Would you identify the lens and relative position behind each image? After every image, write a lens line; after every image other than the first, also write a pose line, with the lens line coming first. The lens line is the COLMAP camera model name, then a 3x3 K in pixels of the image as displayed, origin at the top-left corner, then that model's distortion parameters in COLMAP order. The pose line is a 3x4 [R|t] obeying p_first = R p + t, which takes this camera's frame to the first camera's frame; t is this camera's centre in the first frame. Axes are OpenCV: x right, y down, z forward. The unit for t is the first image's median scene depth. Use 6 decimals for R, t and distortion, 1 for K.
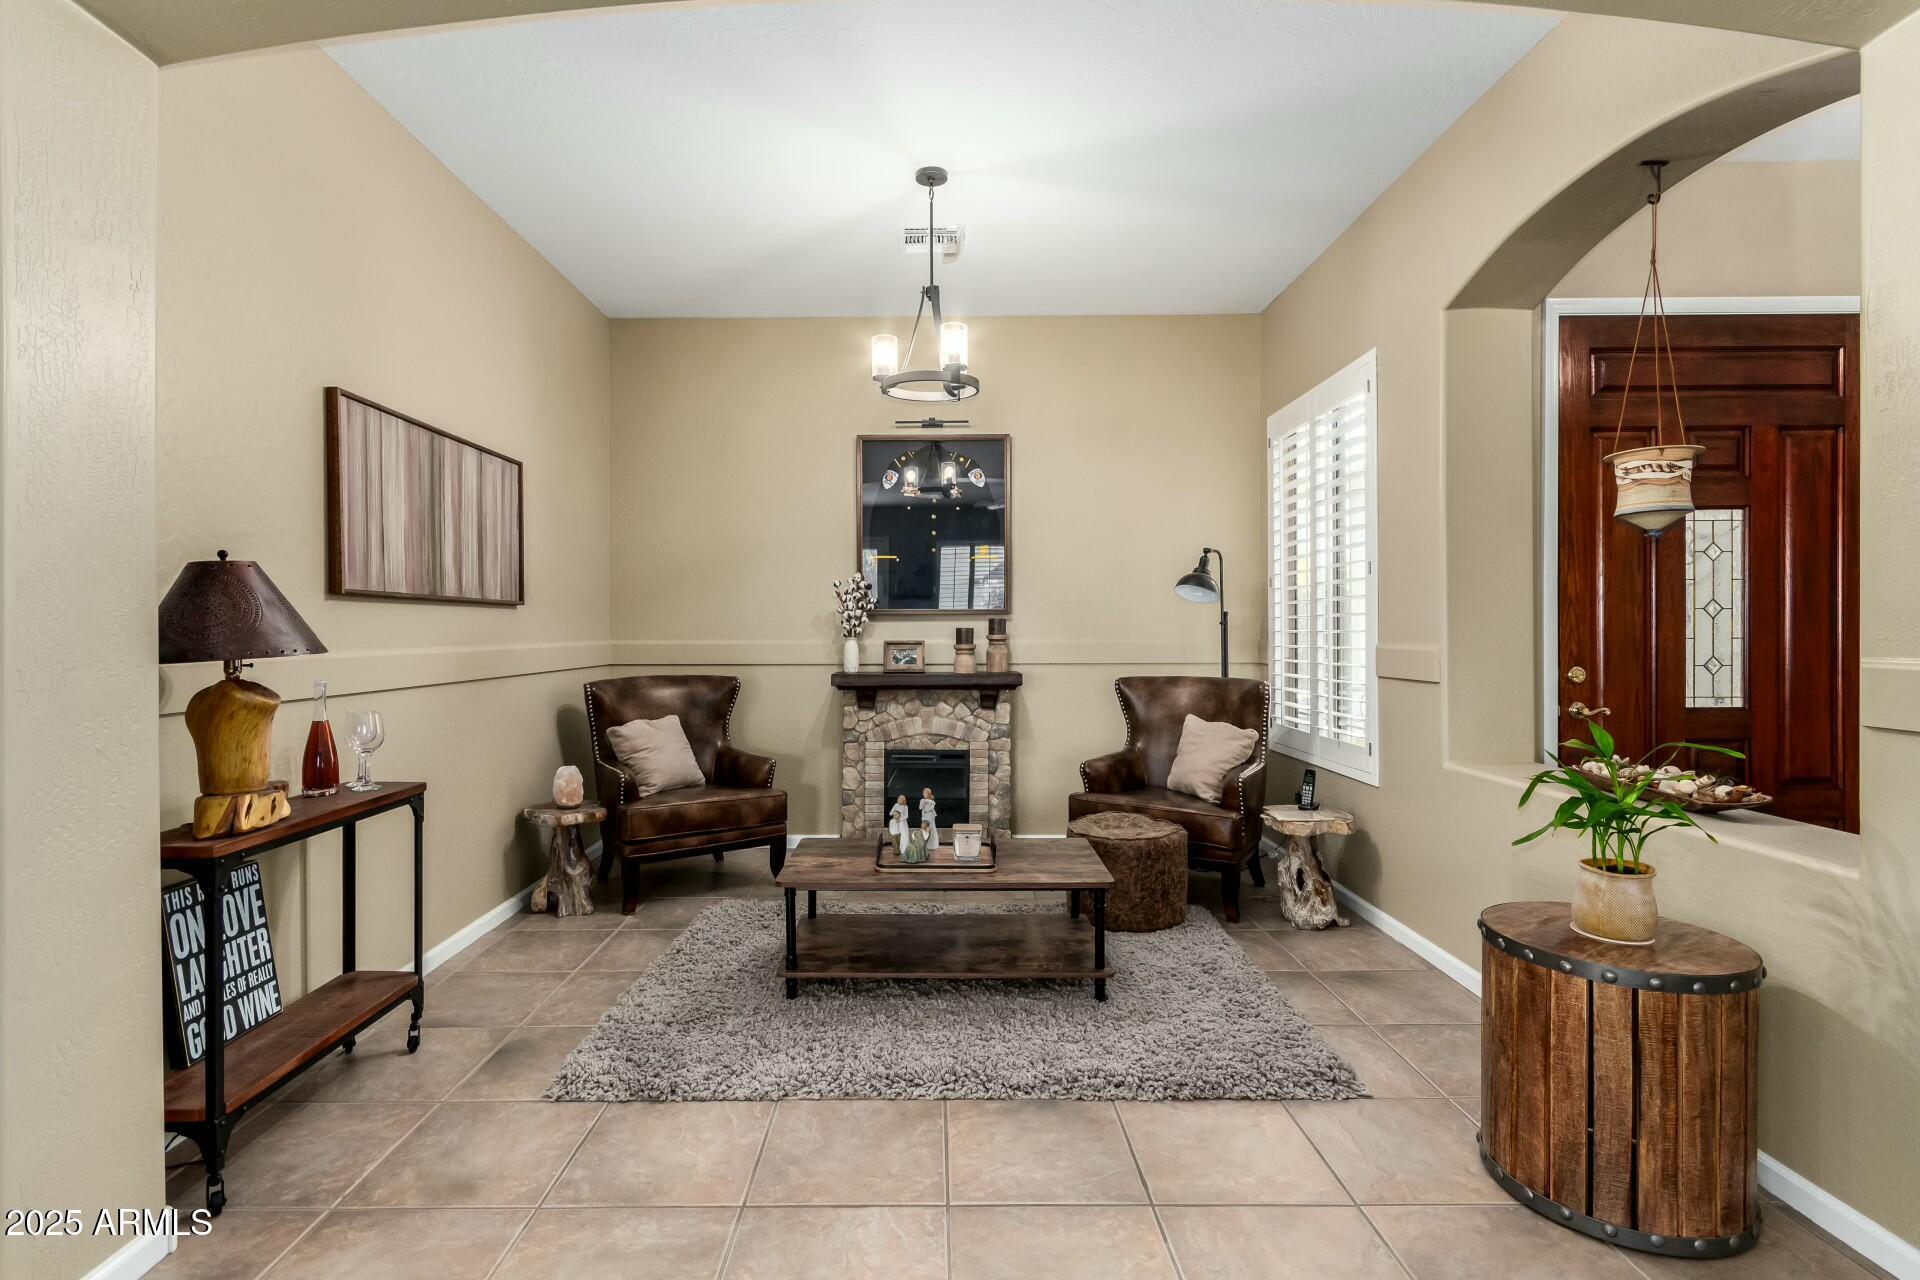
lens RADIAL K [[891.3, 0, 972.5], [0, 891.3, 631.6], [0, 0, 1]] dist [0.001552, 0.002338]
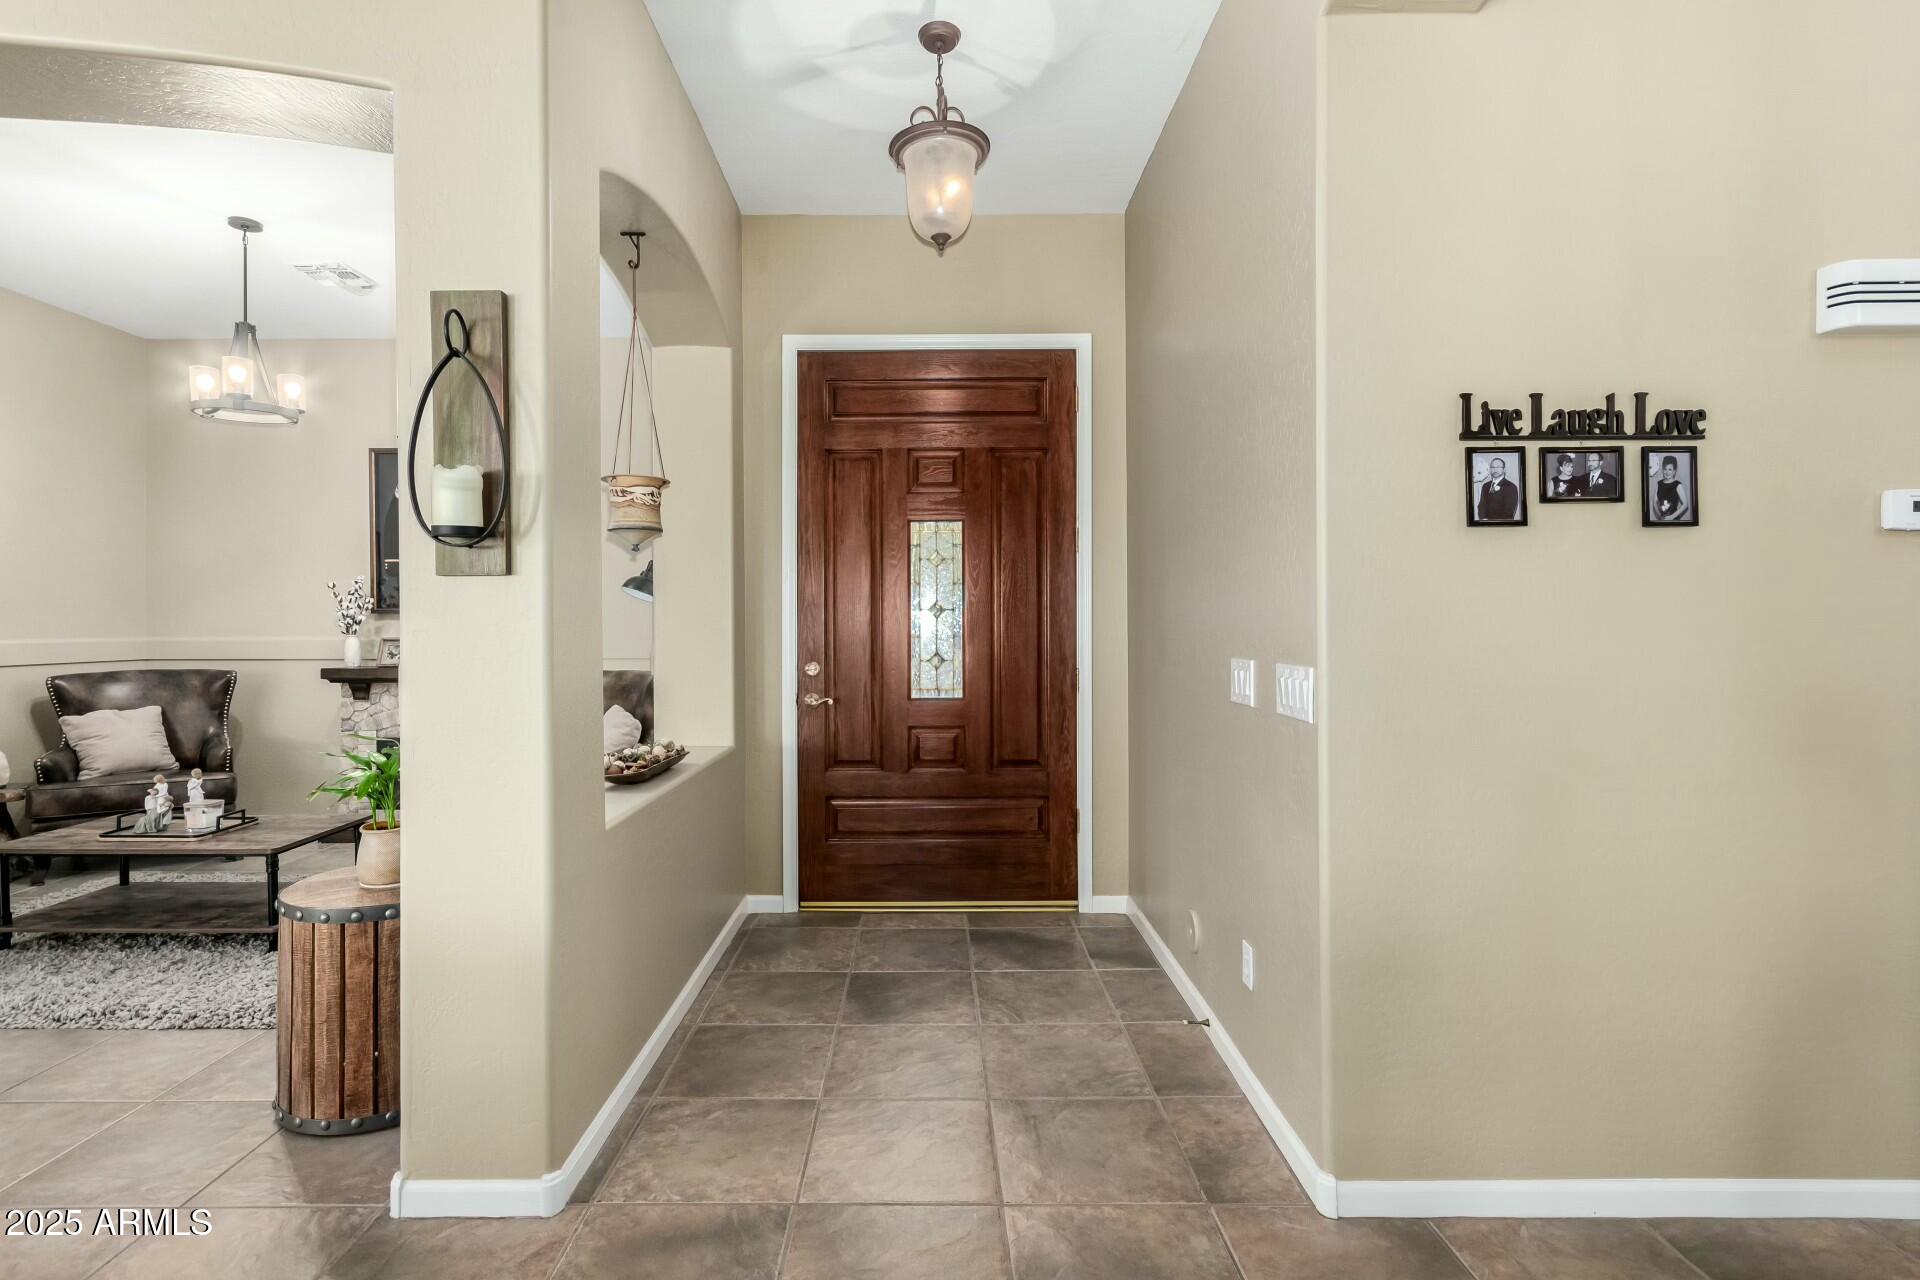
lens RADIAL K [[891.3, 0, 949.8], [0, 891.3, 625.7], [0, 0, 1]] dist [0.001552, 0.002338]
pose [[0.999998, 0.000701, -0.001796, 0.847316], [-0.000702, 0.999999, -0.000788, -0.005407], [0.001795, 0.000790, 0.999998, -0.123143]]
